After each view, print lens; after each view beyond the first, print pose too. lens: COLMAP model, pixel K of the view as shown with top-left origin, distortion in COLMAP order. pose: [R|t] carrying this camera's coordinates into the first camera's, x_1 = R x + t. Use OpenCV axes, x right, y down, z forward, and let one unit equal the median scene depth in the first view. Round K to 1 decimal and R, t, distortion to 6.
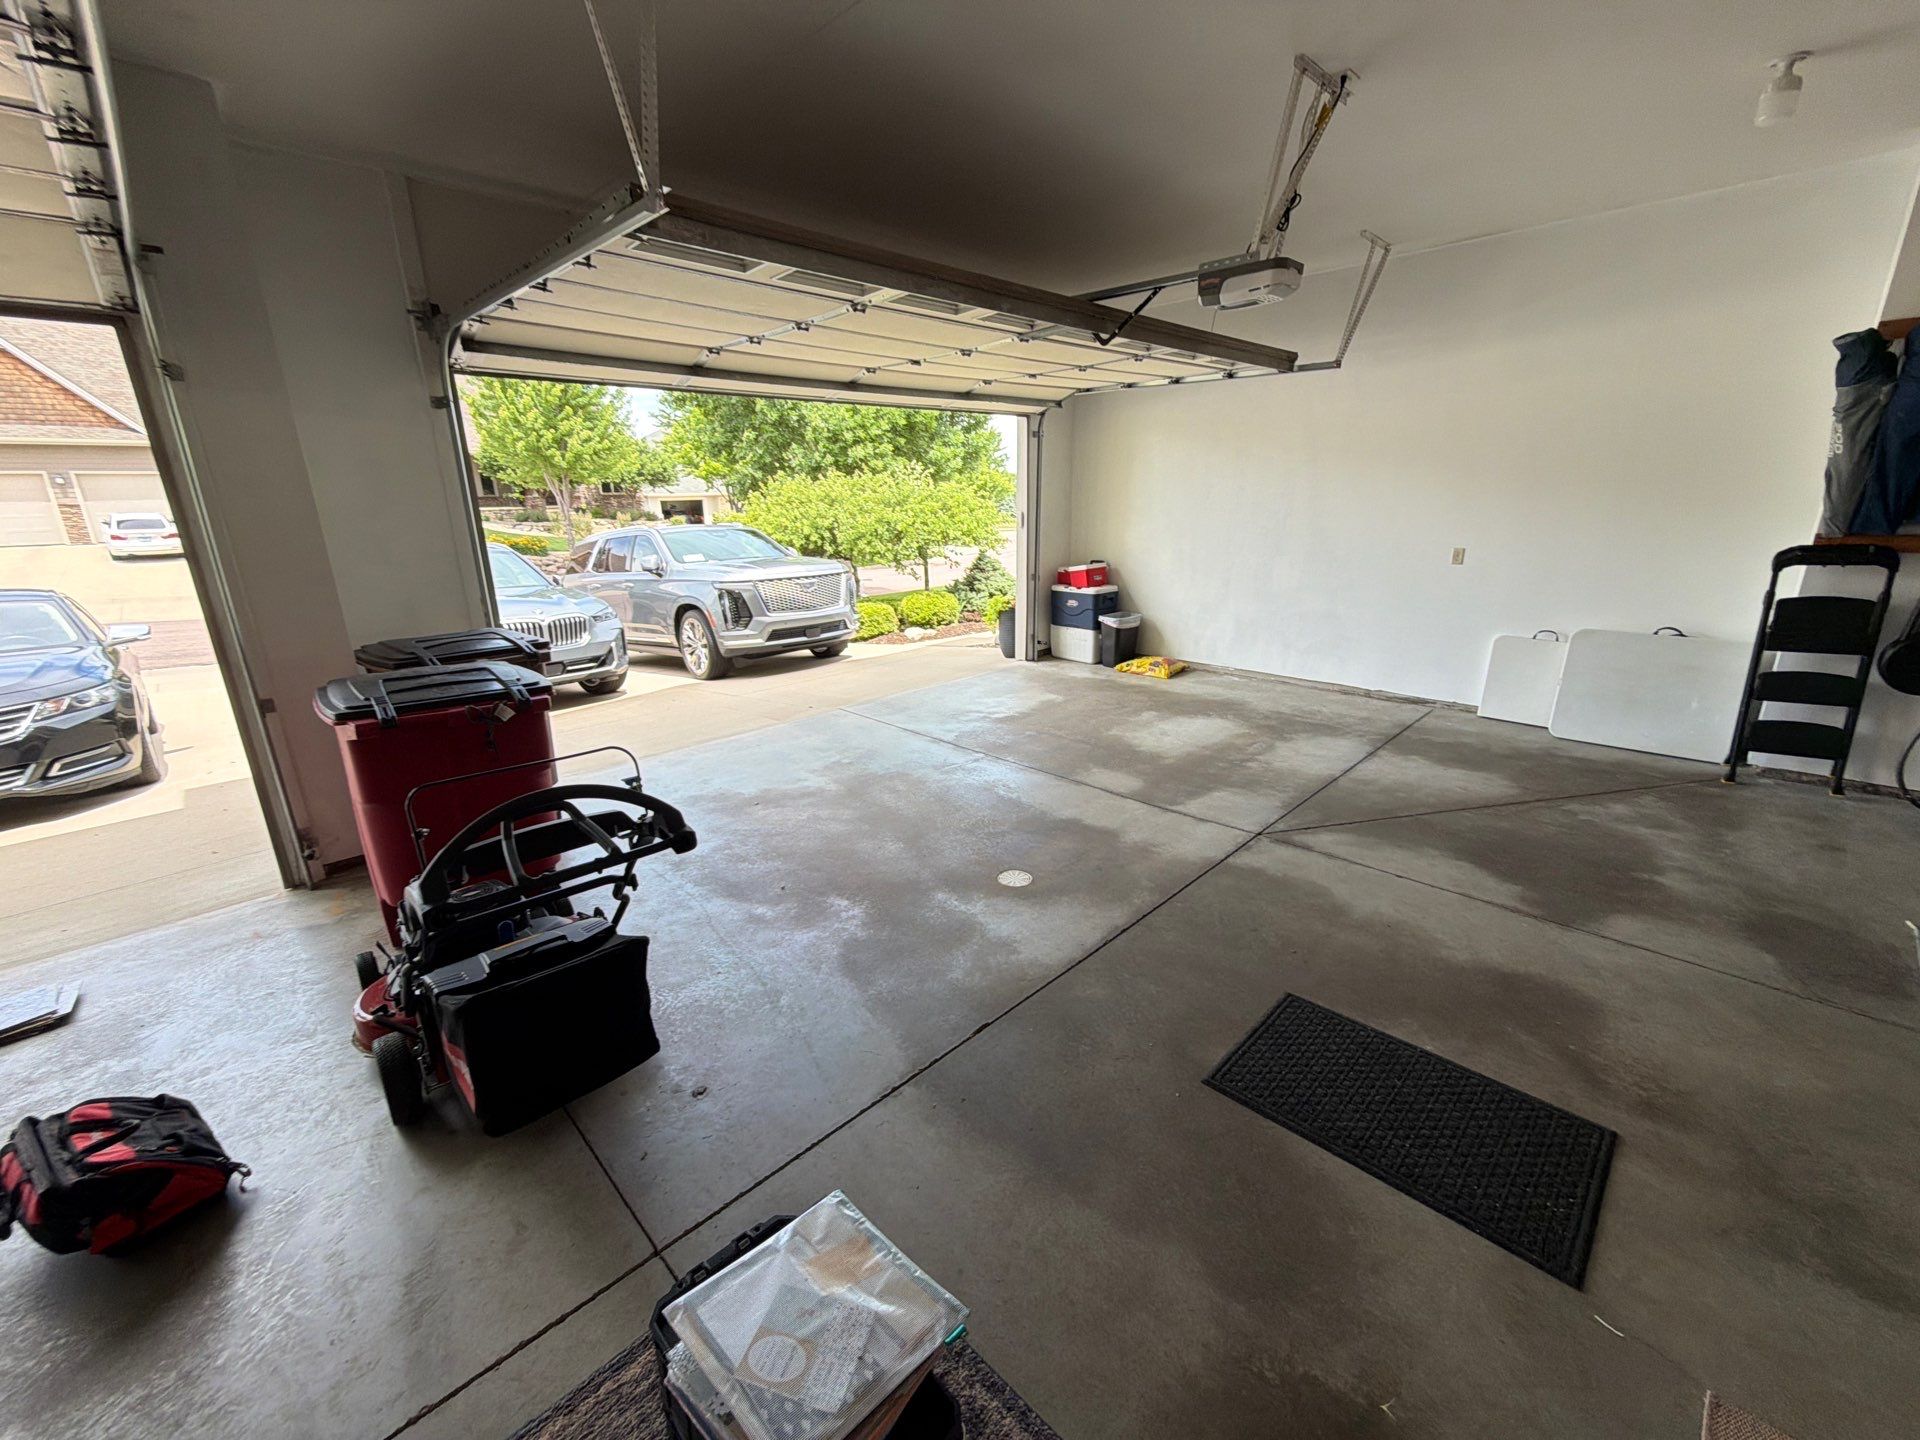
lens RADIAL K [[763.5, 0, 954.0], [0, 763.5, 723.9], [0, 0, 1]] dist [-0.001977, 0.000310]
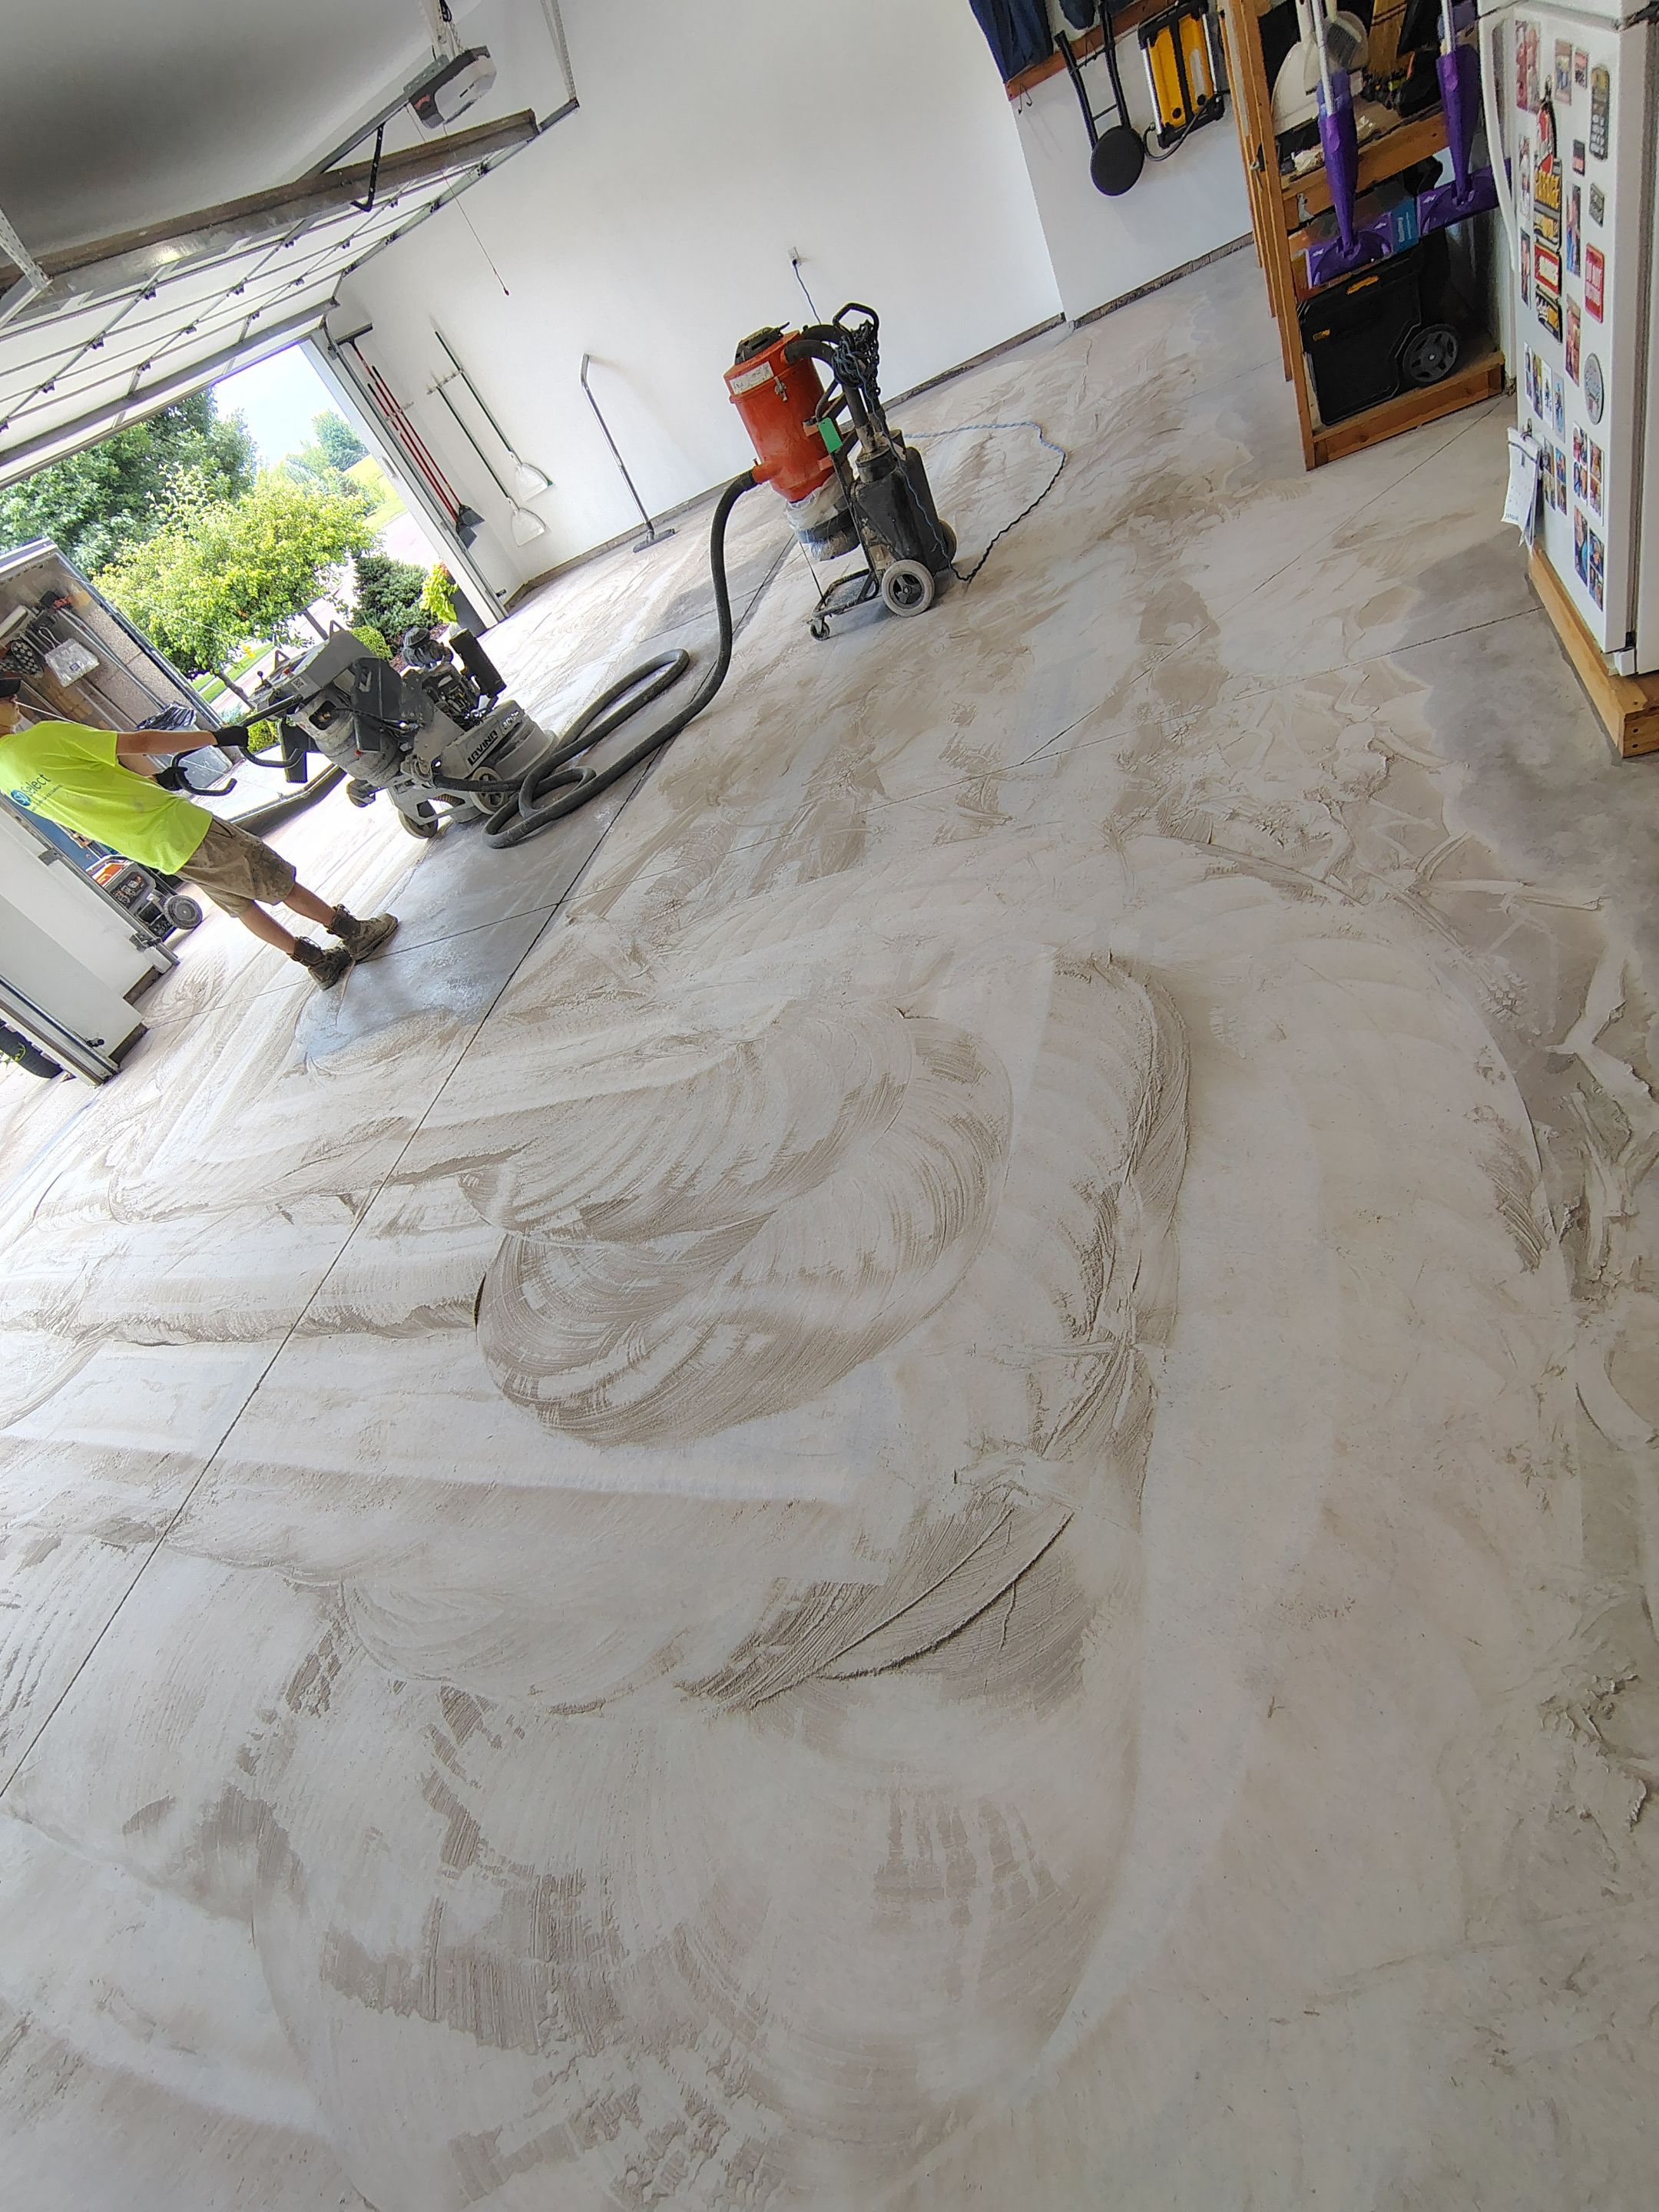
lens RADIAL K [[1025.2, 0, 830.1], [0, 1025.2, 1104.8], [0, 0, 1]] dist [-0.008703, 0.000542]
pose [[0.776905, -0.613377, 0.142081, -0.157875], [0.535591, 0.762470, 0.363018, 0.154352], [-0.330999, -0.205933, 0.920886, -0.436330]]
